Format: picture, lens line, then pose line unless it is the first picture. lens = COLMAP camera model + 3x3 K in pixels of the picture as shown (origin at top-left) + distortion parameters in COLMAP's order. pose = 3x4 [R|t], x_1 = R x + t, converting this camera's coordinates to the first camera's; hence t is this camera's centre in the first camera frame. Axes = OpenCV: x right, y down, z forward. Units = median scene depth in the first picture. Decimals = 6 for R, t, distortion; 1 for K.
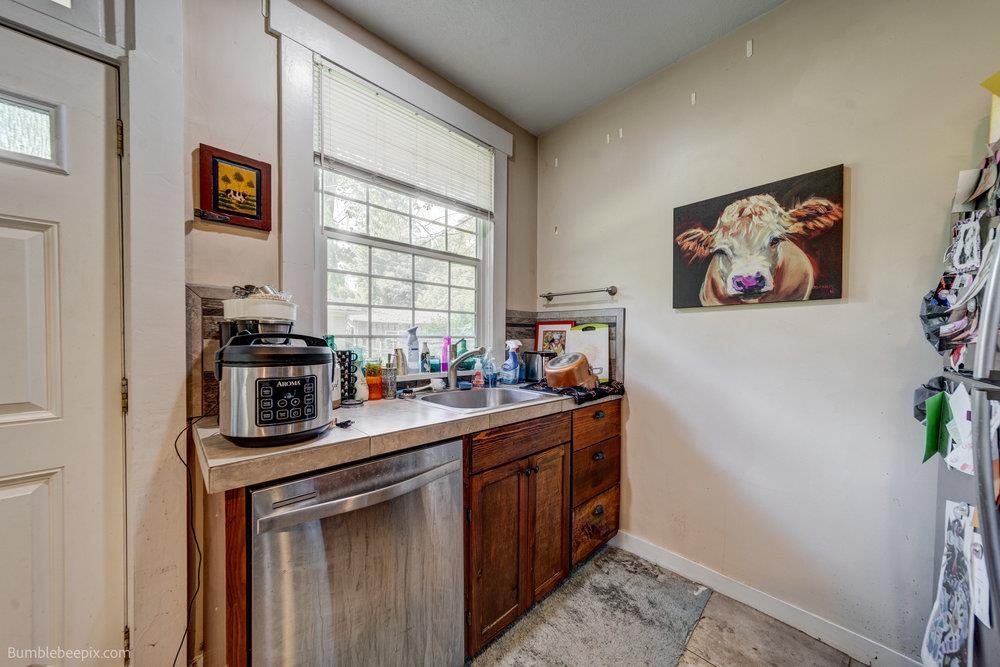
lens RADIAL K [[345.5, 0, 499.3], [0, 345.5, 343.3], [0, 0, 1]] dist [0.005772, -0.000230]
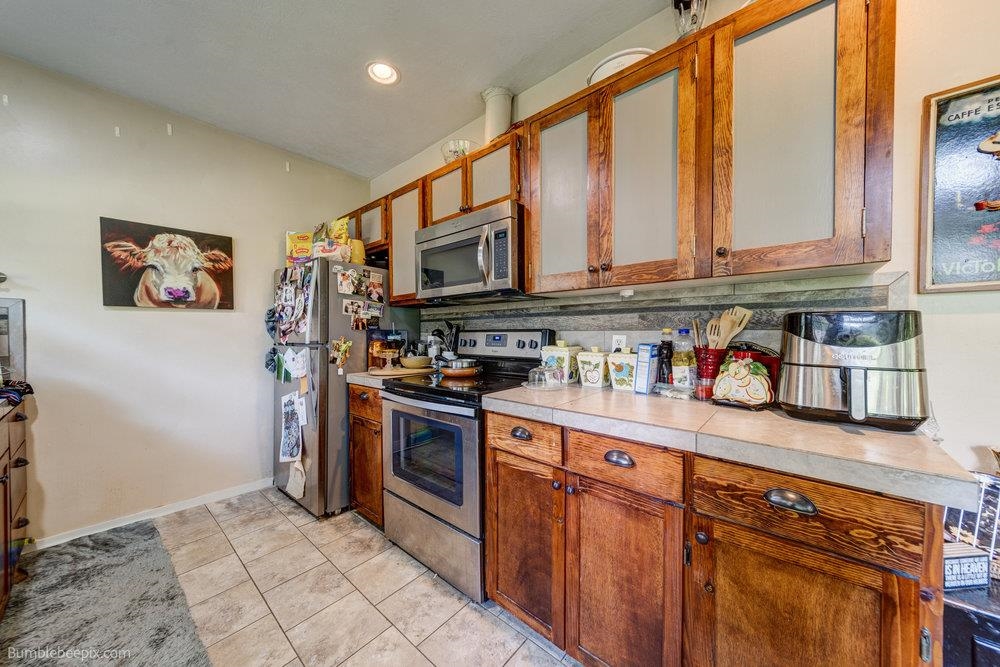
lens RADIAL K [[345.5, 0, 496.3], [0, 345.5, 336.5], [0, 0, 1]] dist [0.005772, -0.000230]
pose [[-0.084619, -0.020889, 0.996194, -0.823350], [0.019694, 0.999550, 0.022633, -0.000673], [-0.996219, 0.021534, -0.084170, -0.199162]]
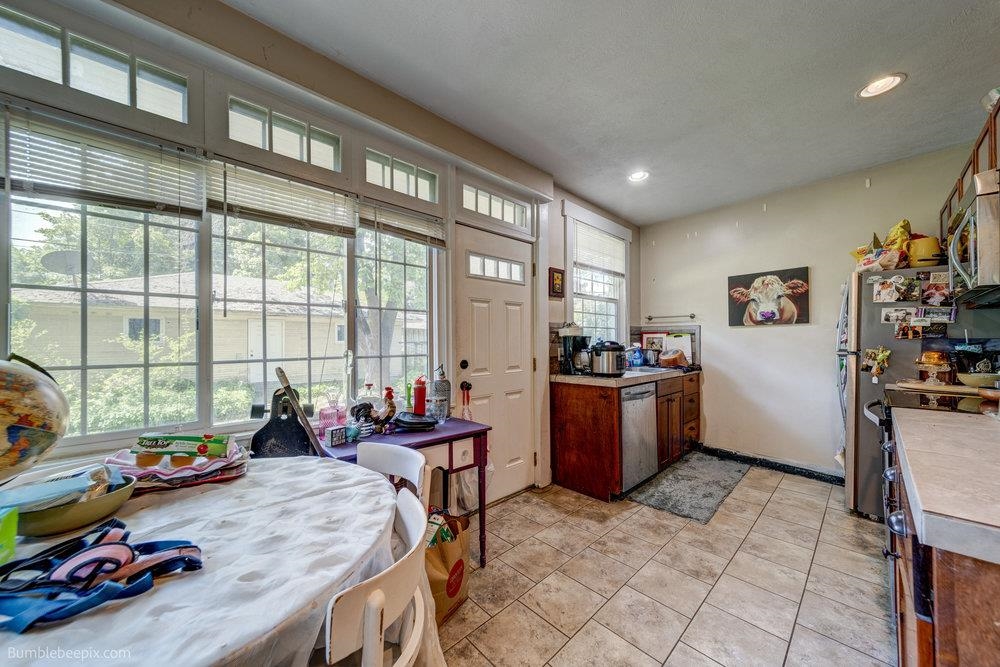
lens RADIAL K [[345.5, 0, 495.5], [0, 345.5, 340.1], [0, 0, 1]] dist [0.005772, -0.000230]
pose [[0.999729, -0.008960, -0.021484, -0.905522], [0.008489, 0.999724, -0.021925, 0.014444], [0.021674, 0.021737, 0.999529, -1.161780]]
